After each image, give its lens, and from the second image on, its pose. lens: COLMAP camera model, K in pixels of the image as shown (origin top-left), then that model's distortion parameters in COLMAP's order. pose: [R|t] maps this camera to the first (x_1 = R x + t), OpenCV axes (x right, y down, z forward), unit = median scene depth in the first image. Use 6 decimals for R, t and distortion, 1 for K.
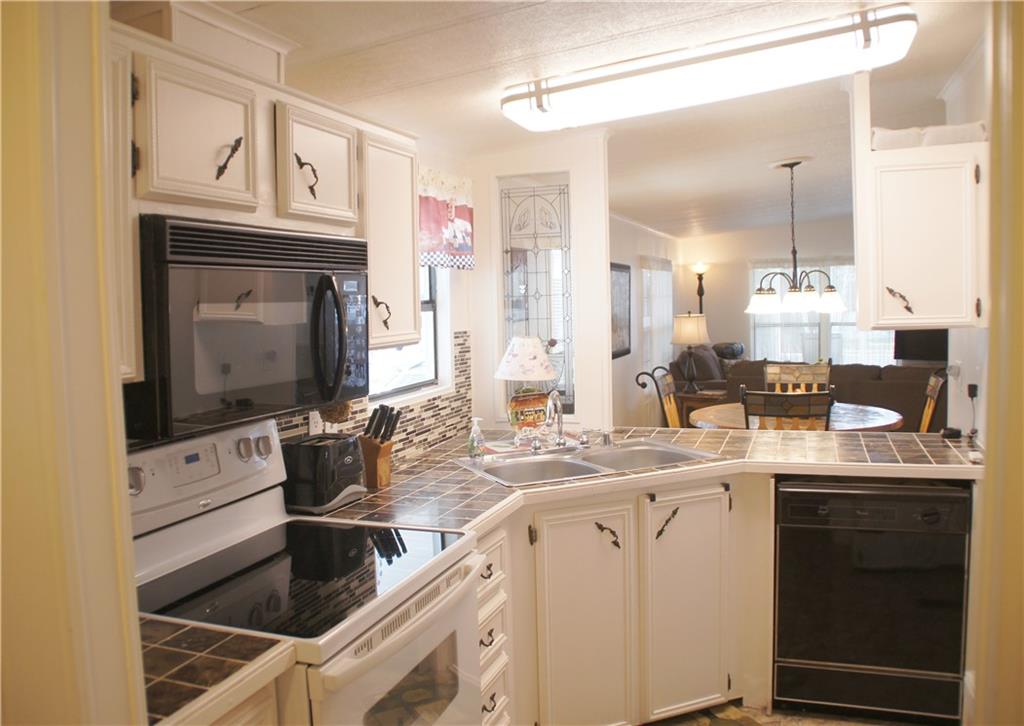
lens RADIAL K [[877.5, 0, 512.0], [0, 877.5, 363.0], [0, 0, 1]] dist [-0.141709, 0.113928]
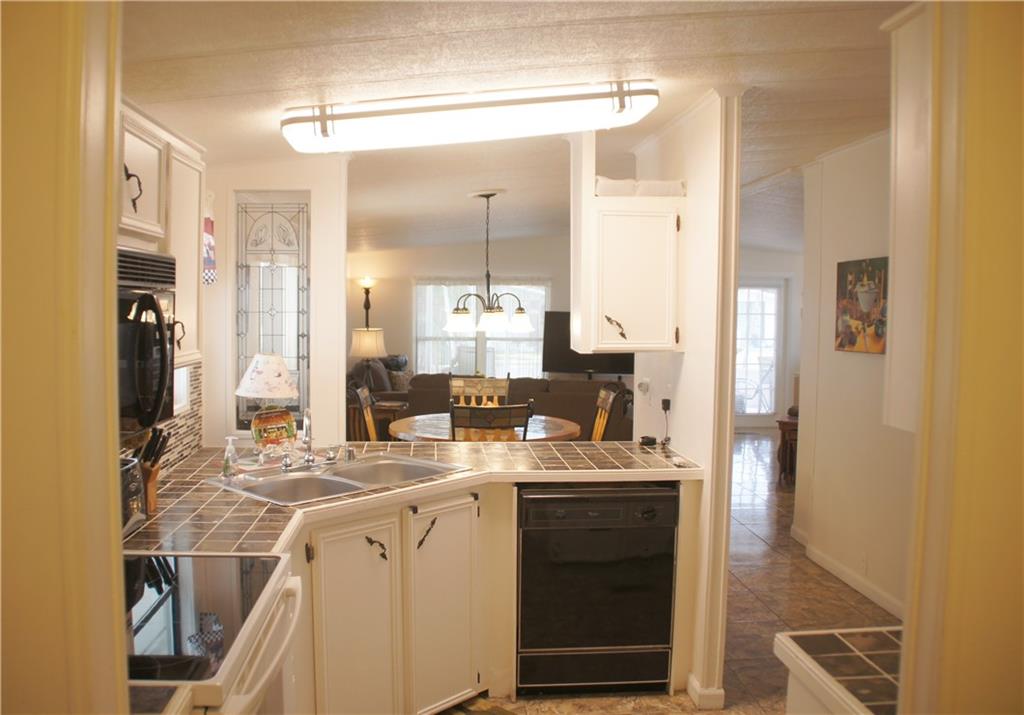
lens RADIAL K [[863.5, 0, 512.0], [0, 863.5, 357.5], [0, 0, 1]] dist [-0.151522, 0.151872]
pose [[0.911024, 0.011780, 0.412186, -0.152274], [-0.005376, 0.999846, -0.016691, -0.012601], [-0.412319, 0.012989, 0.910947, 0.001425]]
